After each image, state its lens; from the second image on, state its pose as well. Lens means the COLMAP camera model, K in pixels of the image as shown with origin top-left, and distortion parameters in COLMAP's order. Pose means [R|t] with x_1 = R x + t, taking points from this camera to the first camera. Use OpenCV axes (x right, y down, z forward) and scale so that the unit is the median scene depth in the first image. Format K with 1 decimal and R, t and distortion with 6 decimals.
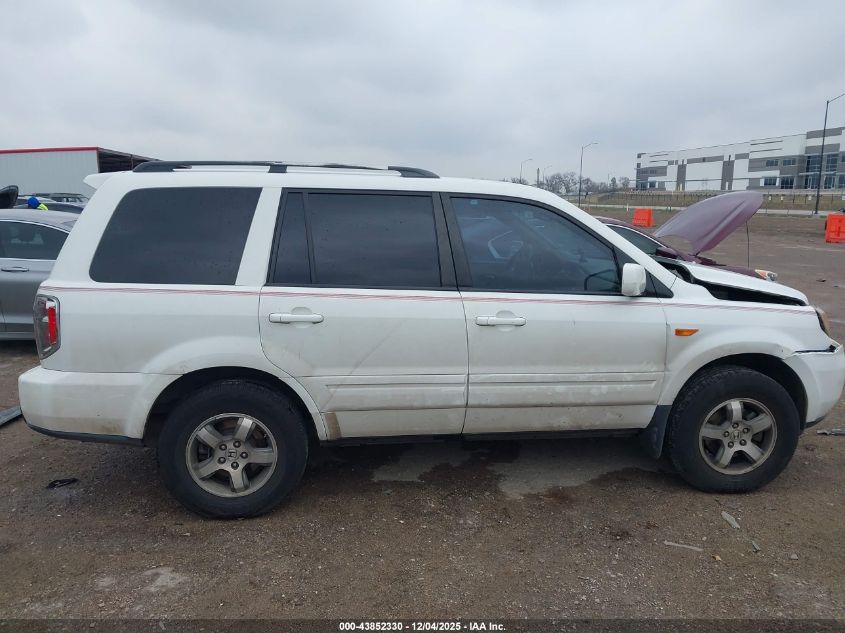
lens RADIAL K [[678.7, 0, 416.6], [0, 678.7, 314.6], [0, 0, 1]] dist [0.040143, -0.031054]
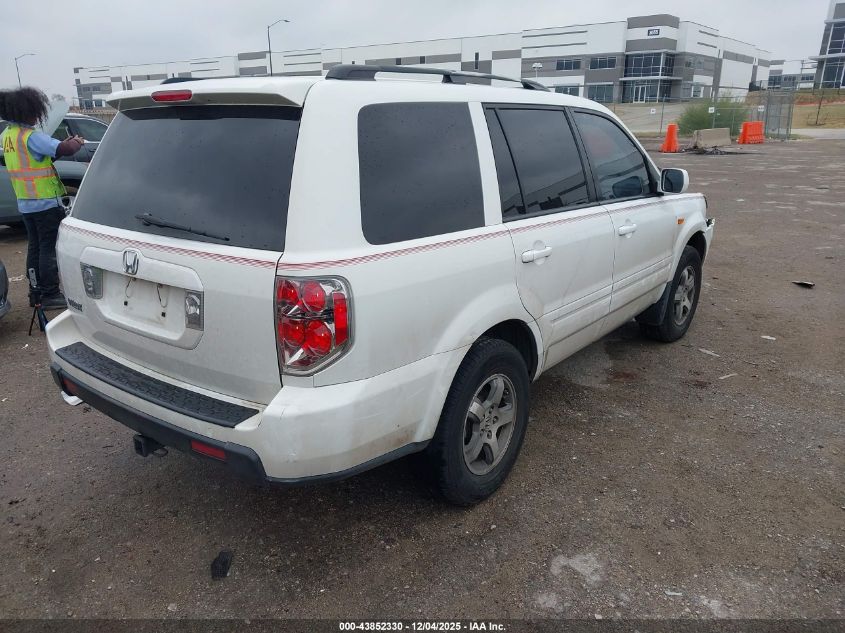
lens RADIAL K [[678.7, 0, 420.5], [0, 678.7, 315.7], [0, 0, 1]] dist [0.040143, -0.031054]
pose [[0.697853, -0.213985, 0.683529, -0.841760], [0.136167, 0.976560, 0.166701, -0.077687], [-0.703179, -0.023259, 0.710632, 0.435376]]
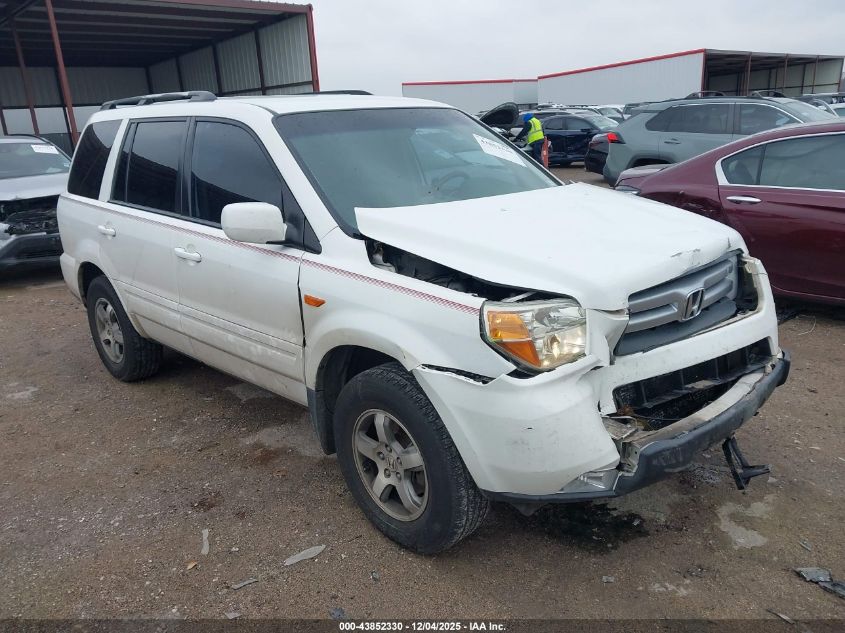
lens RADIAL K [[678.7, 0, 402.2], [0, 678.7, 315.9], [0, 0, 1]] dist [0.040143, -0.031054]
pose [[0.591897, 0.193084, -0.782545, 1.034722], [-0.085487, 0.980445, 0.177254, -0.098536], [0.801467, -0.038019, 0.596829, 0.631107]]
